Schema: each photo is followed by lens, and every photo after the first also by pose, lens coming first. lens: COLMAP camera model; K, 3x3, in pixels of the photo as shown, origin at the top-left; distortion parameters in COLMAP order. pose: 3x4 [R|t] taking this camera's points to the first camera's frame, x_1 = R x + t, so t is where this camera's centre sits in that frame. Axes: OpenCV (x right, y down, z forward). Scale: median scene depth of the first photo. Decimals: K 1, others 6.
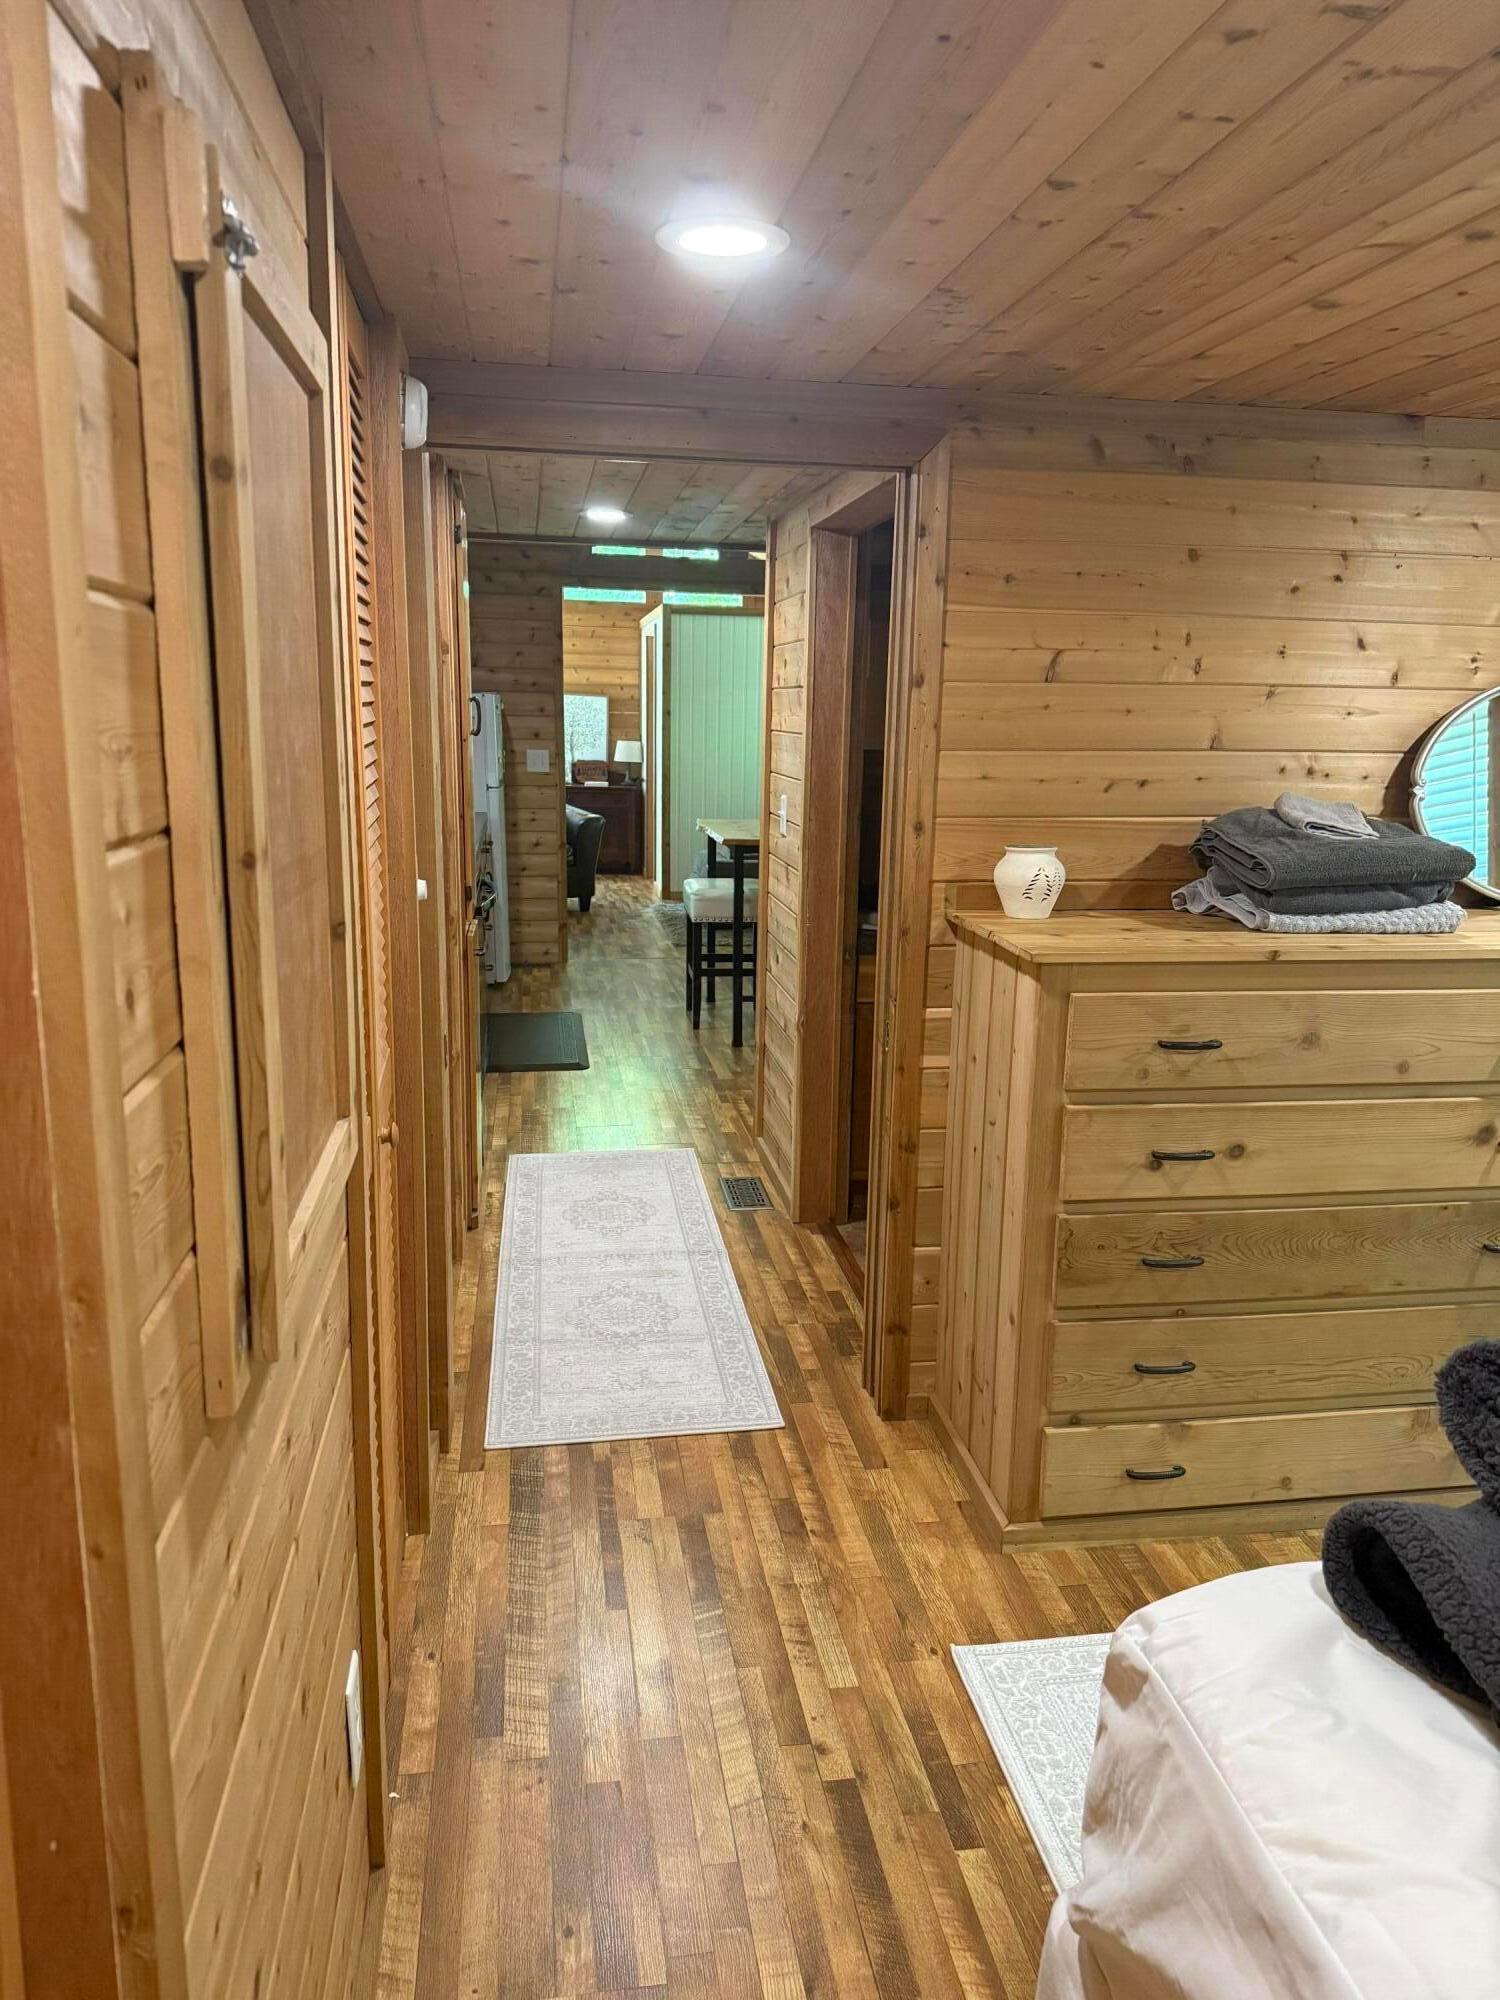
lens RADIAL K [[1403.0, 0, 766.5], [0, 1403.0, 1006.8], [0, 0, 1]] dist [0.050490, -0.058959]
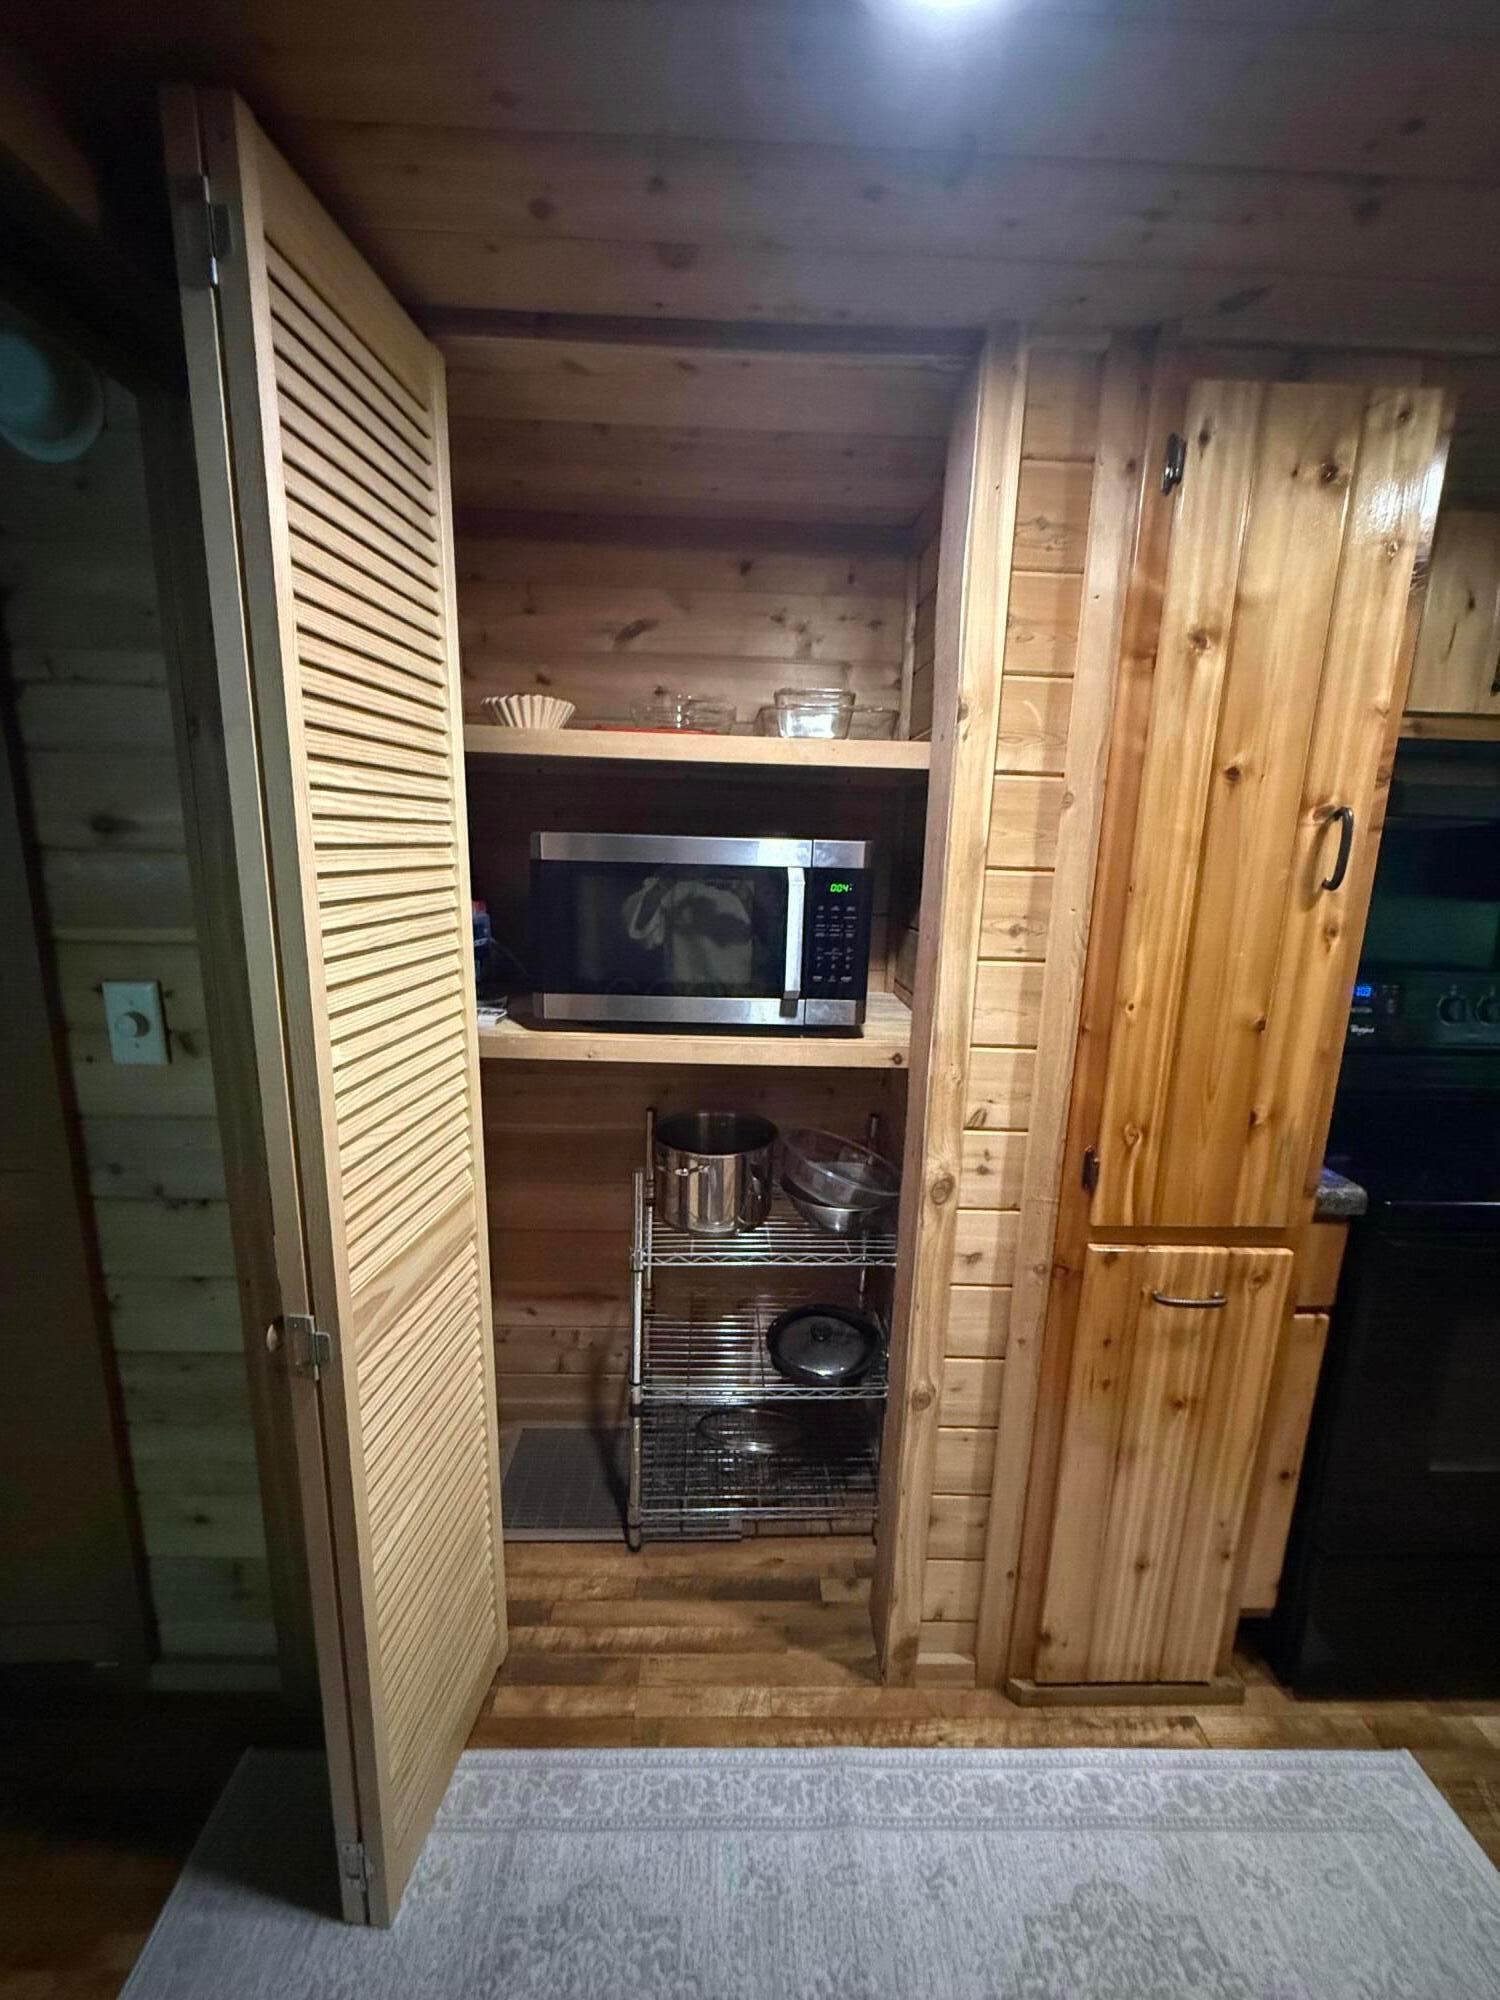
lens RADIAL K [[795.2, 0, 751.1], [0, 795.2, 995.2], [0, 0, 1]] dist [0.000092, 0.000550]
pose [[-0.137939, 0.173026, -0.975210, 0.132494], [-0.235325, 0.950701, 0.201963, -0.266376], [0.962078, 0.257350, -0.090422, 1.335613]]
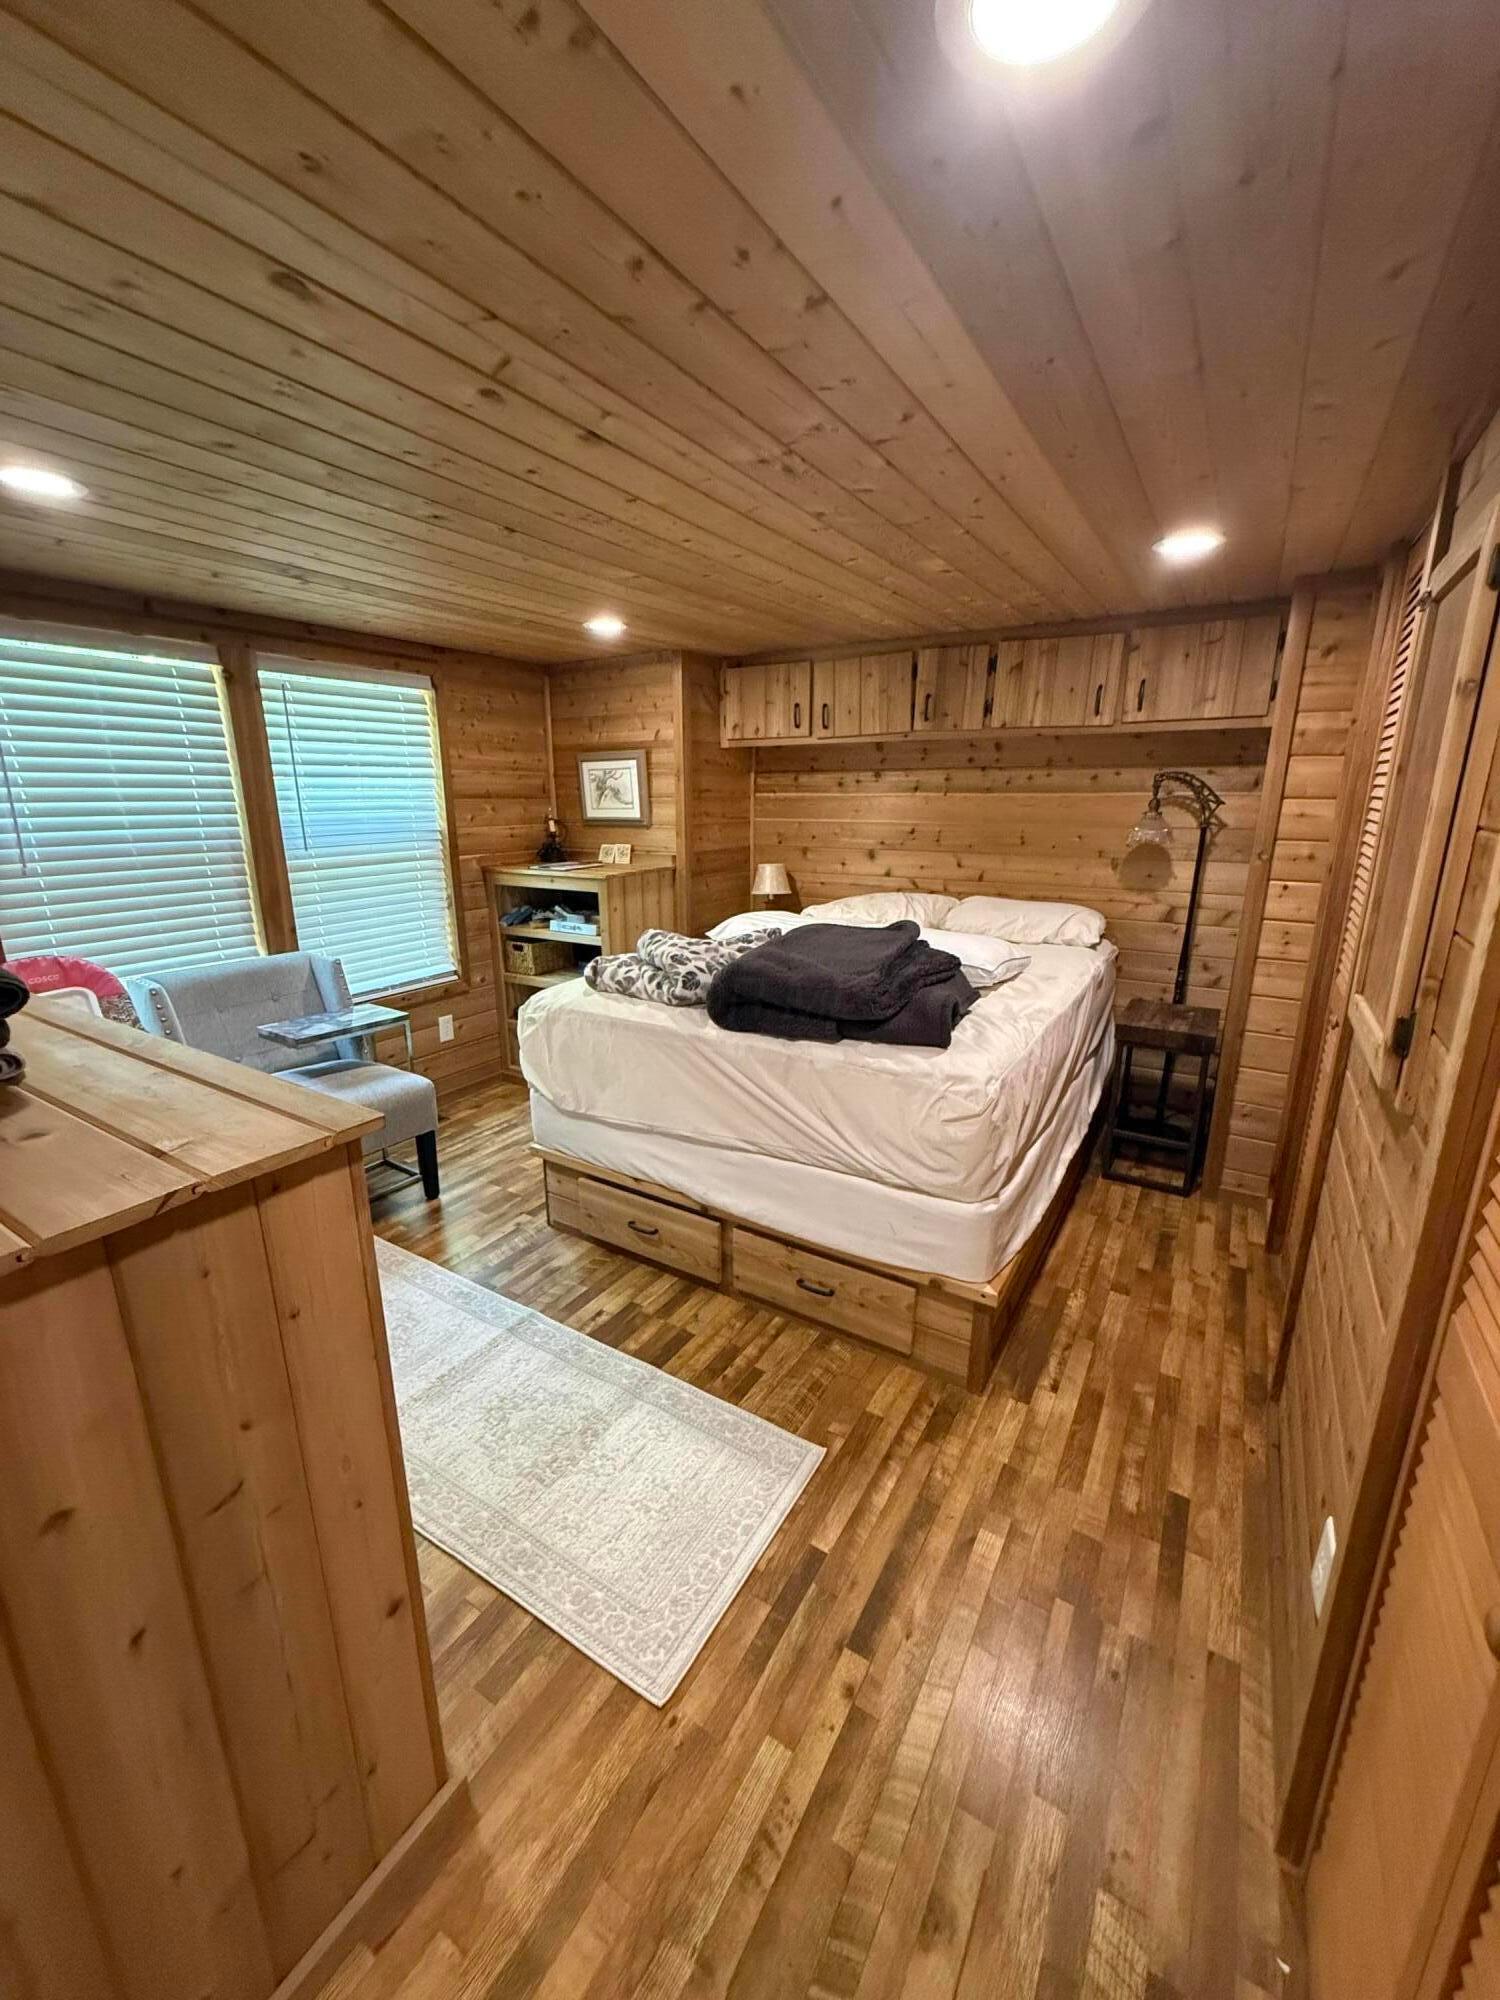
lens RADIAL K [[795.2, 0, 748.0], [0, 795.2, 997.4], [0, 0, 1]] dist [0.000092, 0.000550]
pose [[-0.753288, -0.186320, 0.630747, -0.159270], [0.121902, 0.902862, 0.412287, -0.203877], [-0.646295, 0.387460, -0.657402, 1.001092]]
